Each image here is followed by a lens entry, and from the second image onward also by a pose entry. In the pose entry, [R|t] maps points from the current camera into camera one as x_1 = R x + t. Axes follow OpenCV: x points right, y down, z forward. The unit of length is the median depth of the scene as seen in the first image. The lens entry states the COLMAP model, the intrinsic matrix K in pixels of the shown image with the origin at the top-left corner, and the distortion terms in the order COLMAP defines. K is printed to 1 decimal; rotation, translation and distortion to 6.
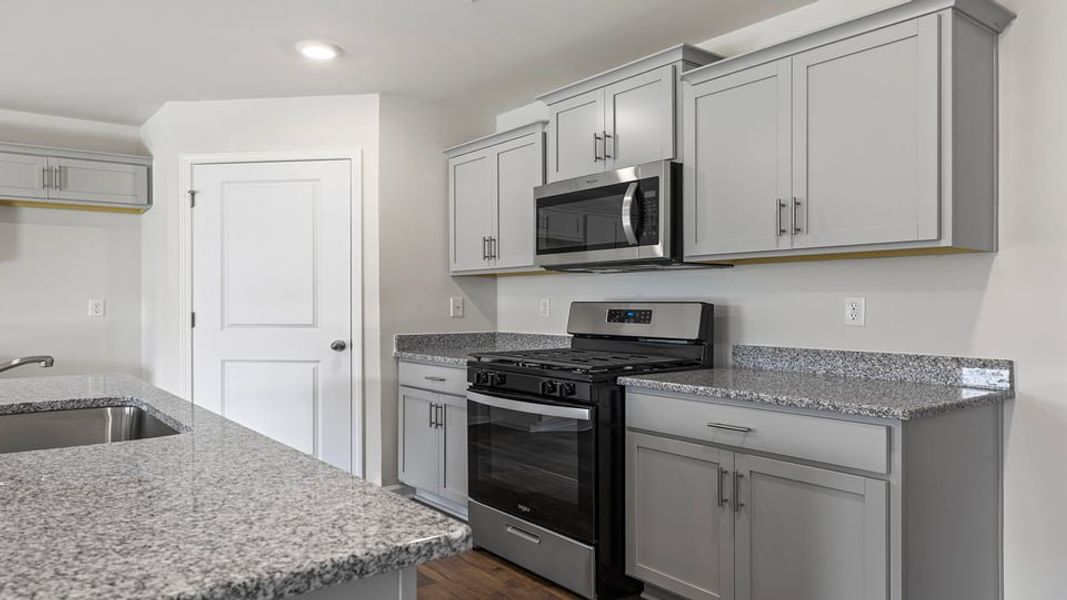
lens RADIAL K [[720.0, 0, 534.0], [0, 720.0, 298.3], [0, 0, 1]] dist [-0.003460, 0.001933]
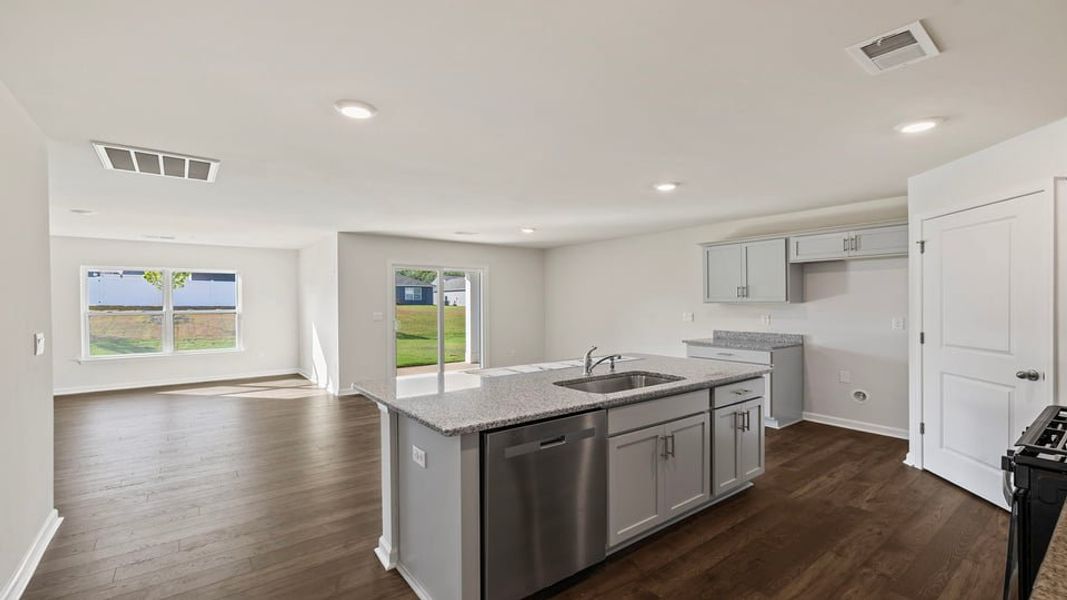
lens RADIAL K [[455.0, 0, 527.3], [0, 455.0, 304.0], [0, 0, 1]] dist [0.004972, -0.000586]
pose [[-0.004182, 0.005878, -0.999974, 0.530640], [0.006920, 0.999959, 0.005849, -0.061227], [0.999967, -0.006895, -0.004222, 0.392927]]
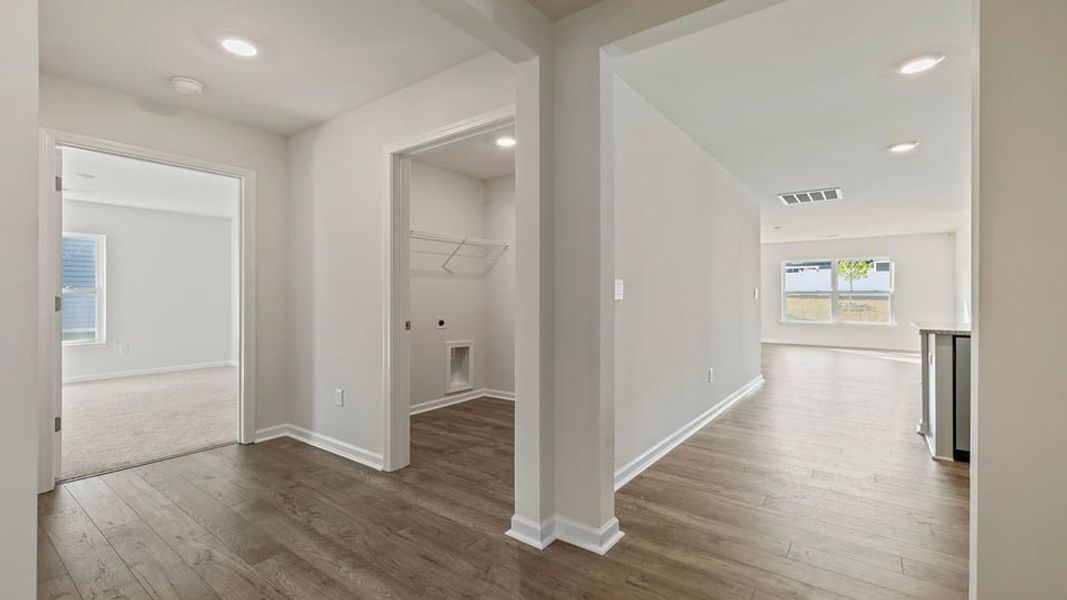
lens RADIAL K [[455.0, 0, 529.0], [0, 455.0, 295.4], [0, 0, 1]] dist [0.004972, -0.000586]
pose [[-0.964237, -0.001035, -0.265040, 1.056612], [-0.000017, 0.999993, -0.003843, 0.022522], [0.265042, -0.003701, -0.964230, 1.012162]]
